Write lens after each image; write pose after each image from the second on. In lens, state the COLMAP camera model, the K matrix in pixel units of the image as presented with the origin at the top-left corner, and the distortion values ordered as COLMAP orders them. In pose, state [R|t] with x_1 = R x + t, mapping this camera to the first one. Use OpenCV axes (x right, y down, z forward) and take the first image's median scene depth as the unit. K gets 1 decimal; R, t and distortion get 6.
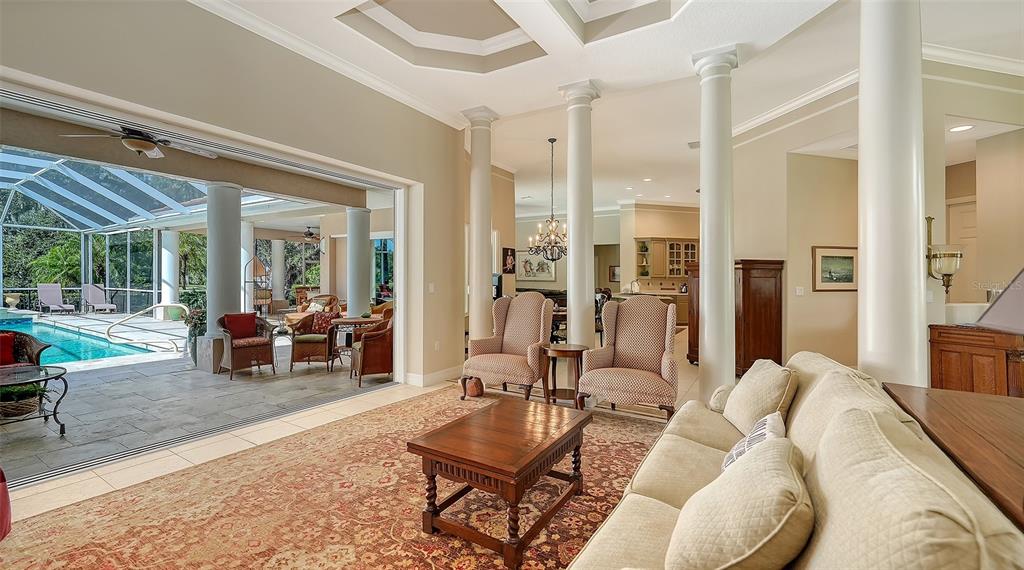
lens RADIAL K [[410.3, 0, 508.2], [0, 410.3, 281.0], [0, 0, 1]] dist [-0.001964, -0.000019]
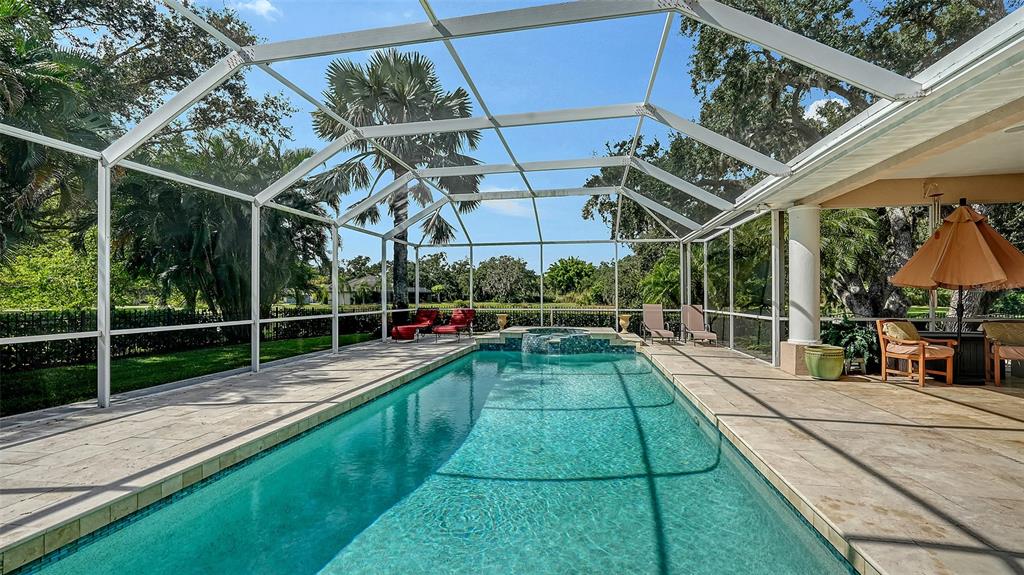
lens RADIAL K [[420.5, 0, 513.8], [0, 420.5, 303.6], [0, 0, 1]] dist [0.000707, 0.000091]
pose [[0.376623, 0.003190, -0.926361, -0.446210], [0.001330, 0.999991, 0.003985, 0.001213], [0.926366, -0.002732, 0.376616, 0.428765]]
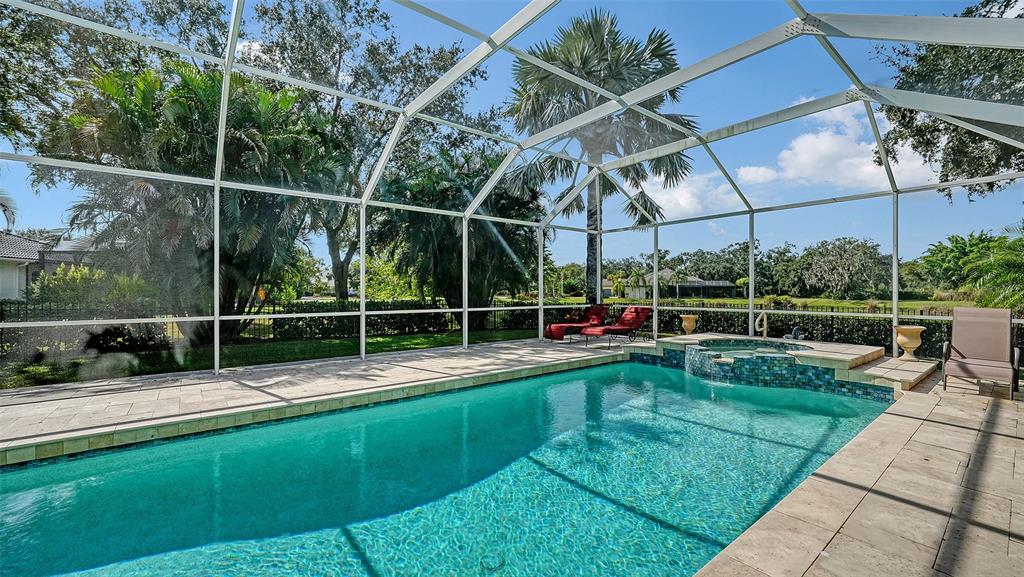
lens RADIAL K [[424.4, 0, 515.3], [0, 424.4, 288.1], [0, 0, 1]] dist [-0.000119, 0.000333]
pose [[-0.307475, -0.017785, -0.951390, -0.587313], [-0.010553, 0.999828, -0.015279, -0.001576], [0.951498, 0.005342, -0.307610, 0.710426]]
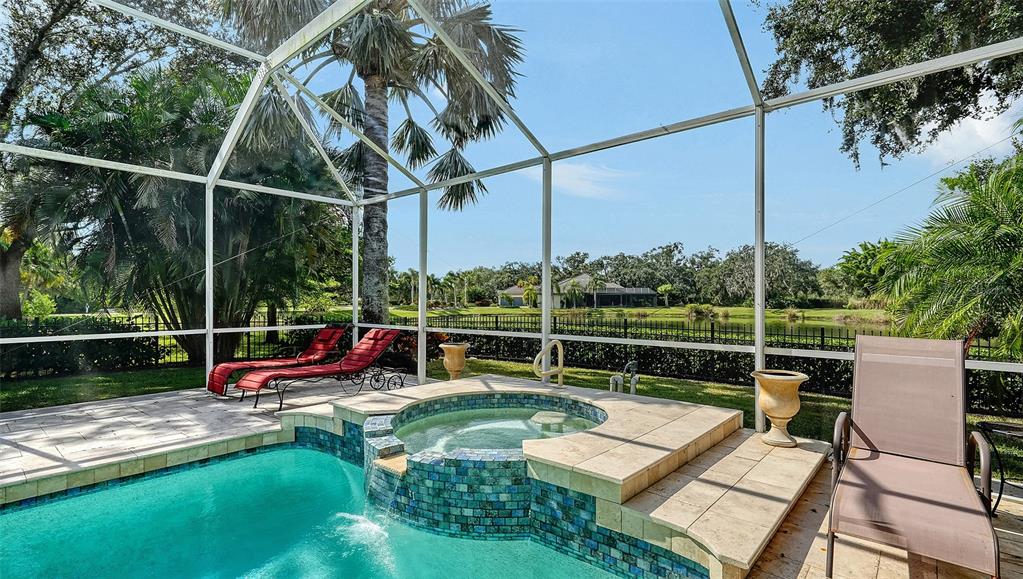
lens RADIAL K [[492.6, 0, 506.7], [0, 492.6, 294.8], [0, 0, 1]] dist [-0.000045, -0.000282]
pose [[-0.141484, -0.020624, -0.989726, -0.883172], [-0.006405, 0.999781, -0.019918, -0.007214], [0.989920, 0.003521, -0.141585, 0.872400]]
